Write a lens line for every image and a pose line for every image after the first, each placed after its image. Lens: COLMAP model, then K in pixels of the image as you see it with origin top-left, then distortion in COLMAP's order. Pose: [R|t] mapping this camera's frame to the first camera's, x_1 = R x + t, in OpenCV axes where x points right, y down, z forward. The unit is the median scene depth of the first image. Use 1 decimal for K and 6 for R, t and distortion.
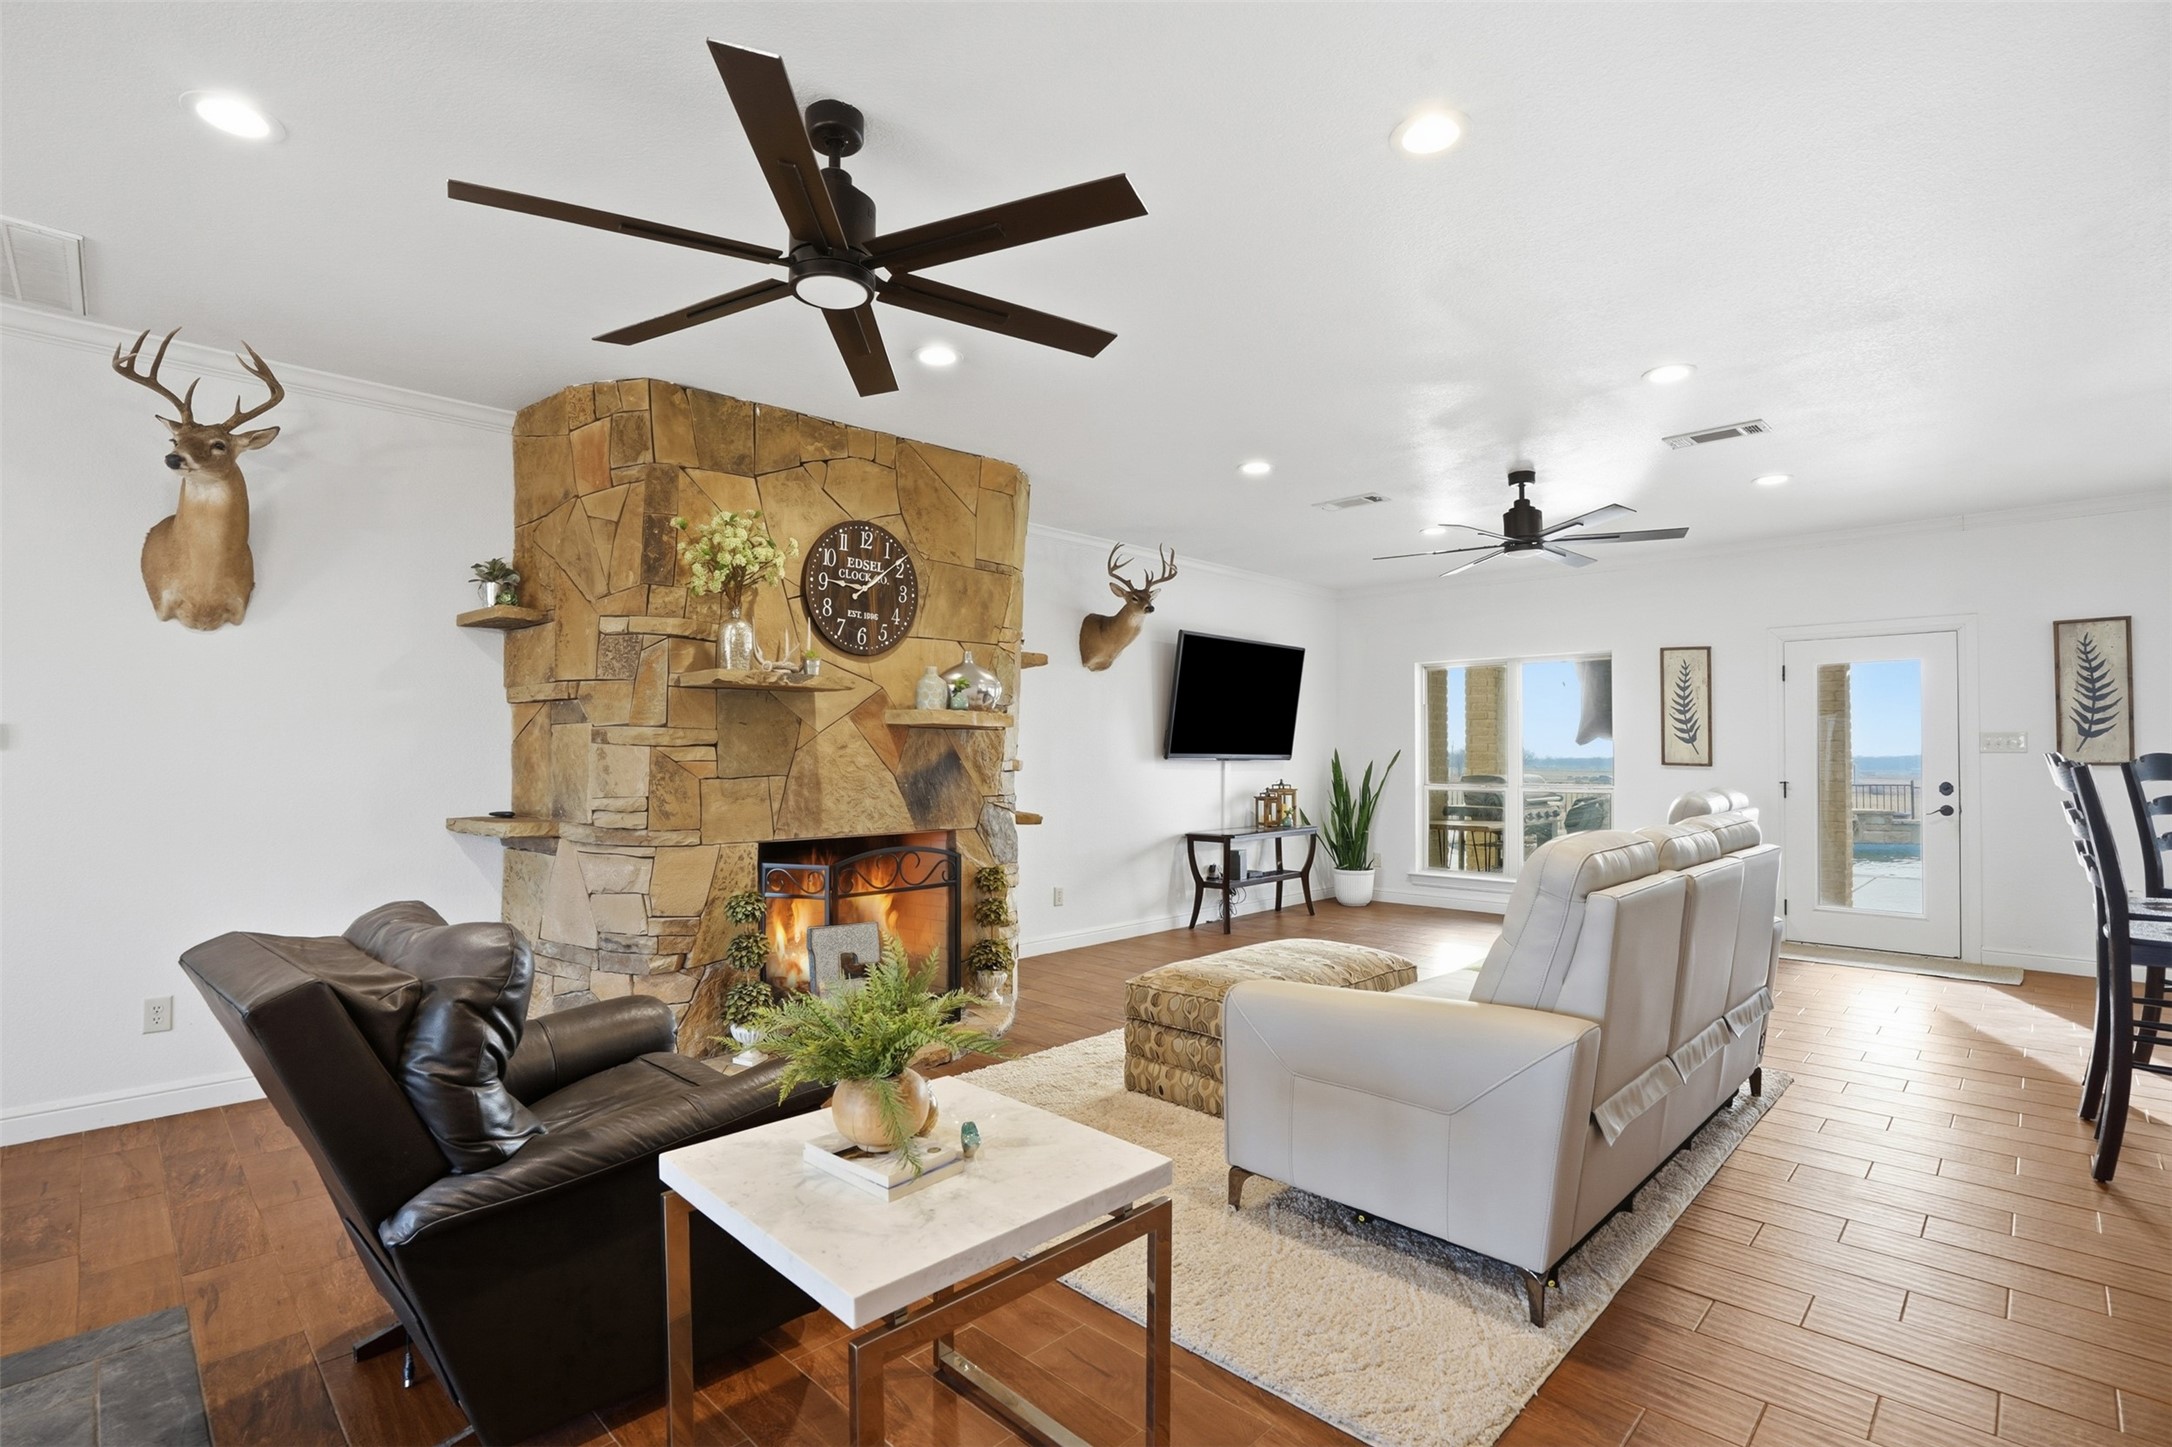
lens RADIAL K [[1030.5, 0, 1078.3], [0, 1030.5, 734.5], [0, 0, 1]] dist [-0.056738, 0.022086]
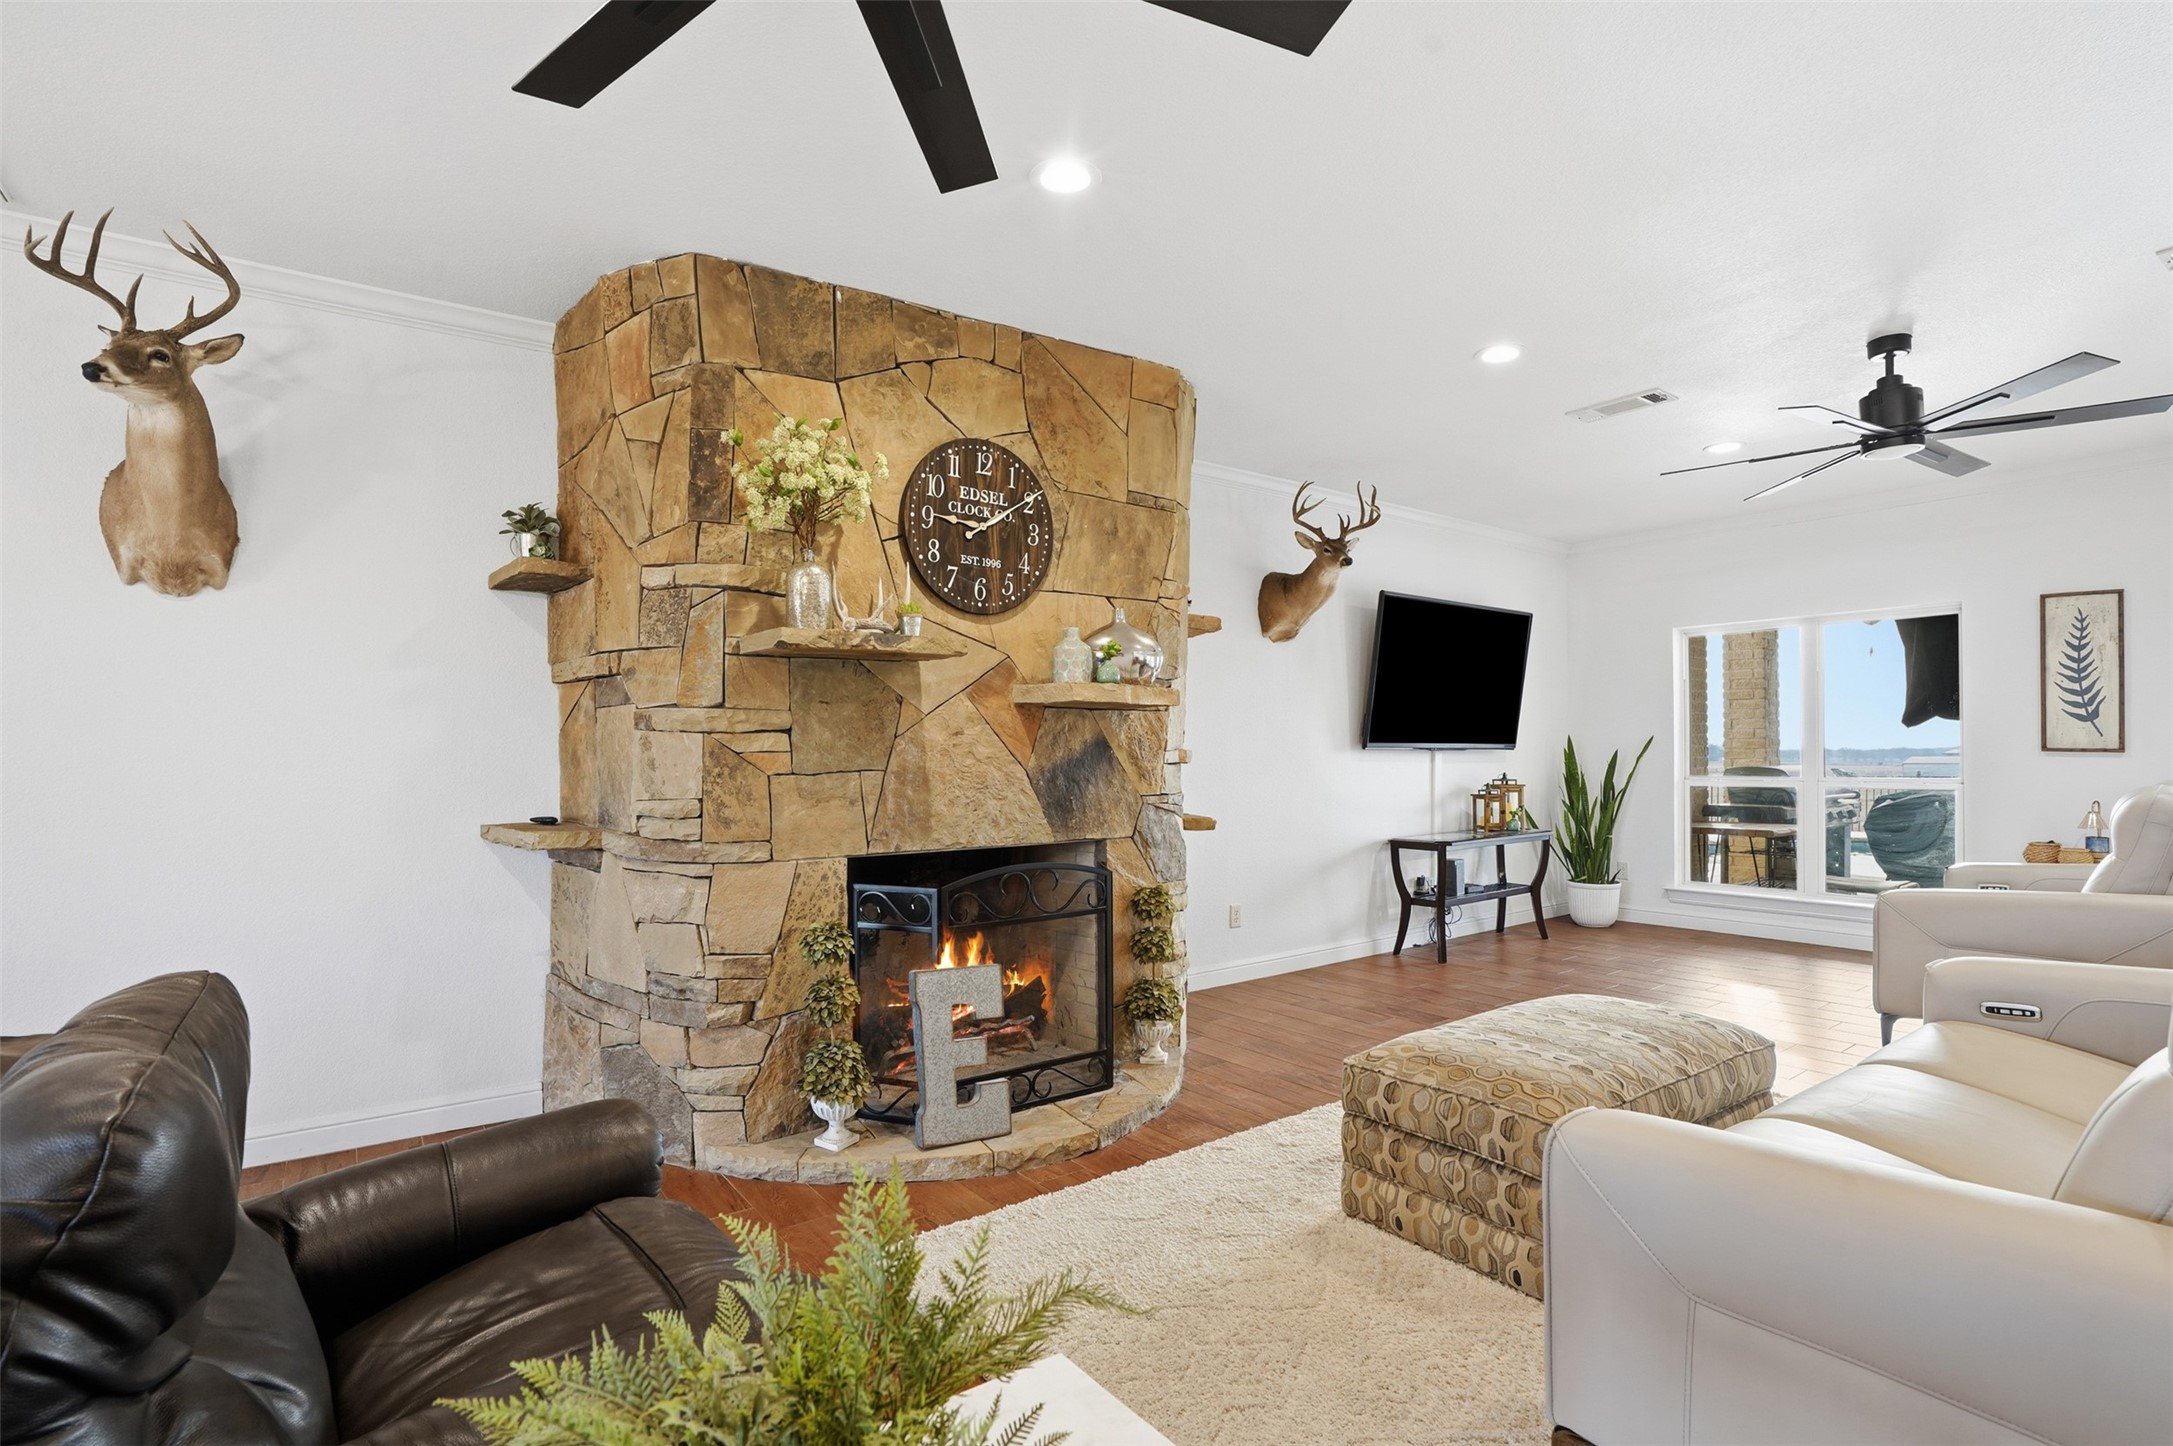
lens RADIAL K [[1031.0, 0, 1074.1], [0, 1031.0, 747.6], [0, 0, 1]] dist [-0.056738, 0.022086]
pose [[0.986673, -0.009239, -0.162455, -0.016825], [0.011807, 0.999820, 0.014849, 0.012548], [0.162289, -0.016570, 0.986604, 0.245196]]
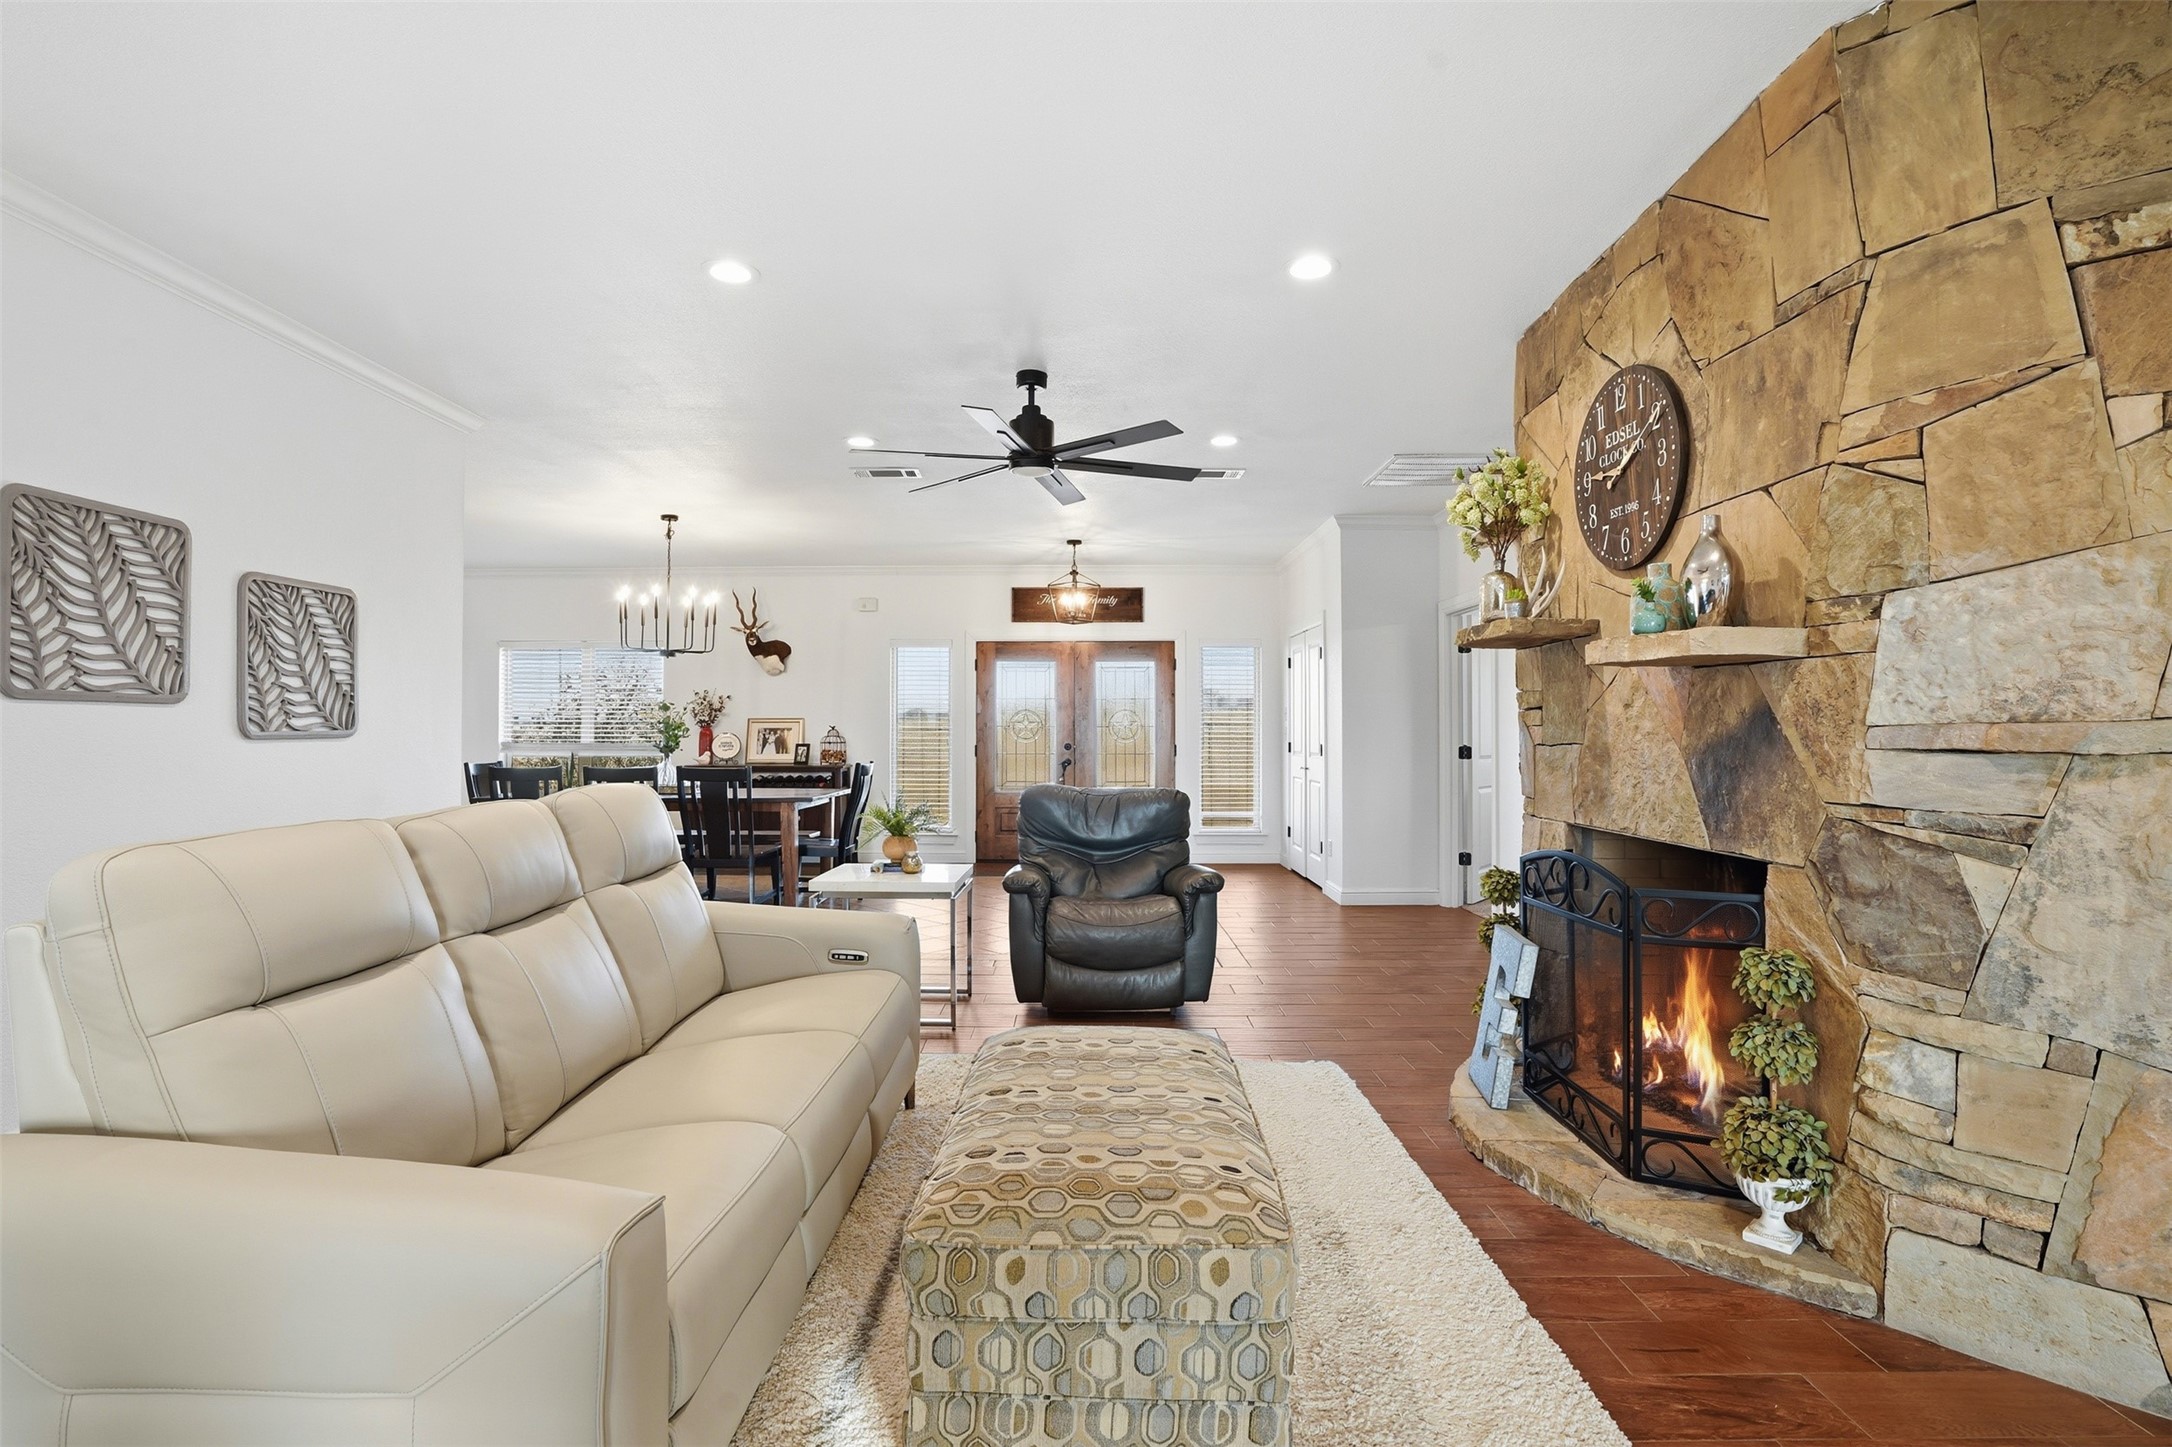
lens RADIAL K [[1030.5, 0, 1063.4], [0, 1030.5, 723.1], [0, 0, 1]] dist [-0.056738, 0.022086]
pose [[-0.721106, -0.003976, -0.692813, 0.508331], [0.014064, 0.999693, -0.020376, 0.032106], [0.692682, -0.024437, -0.720829, 1.204273]]
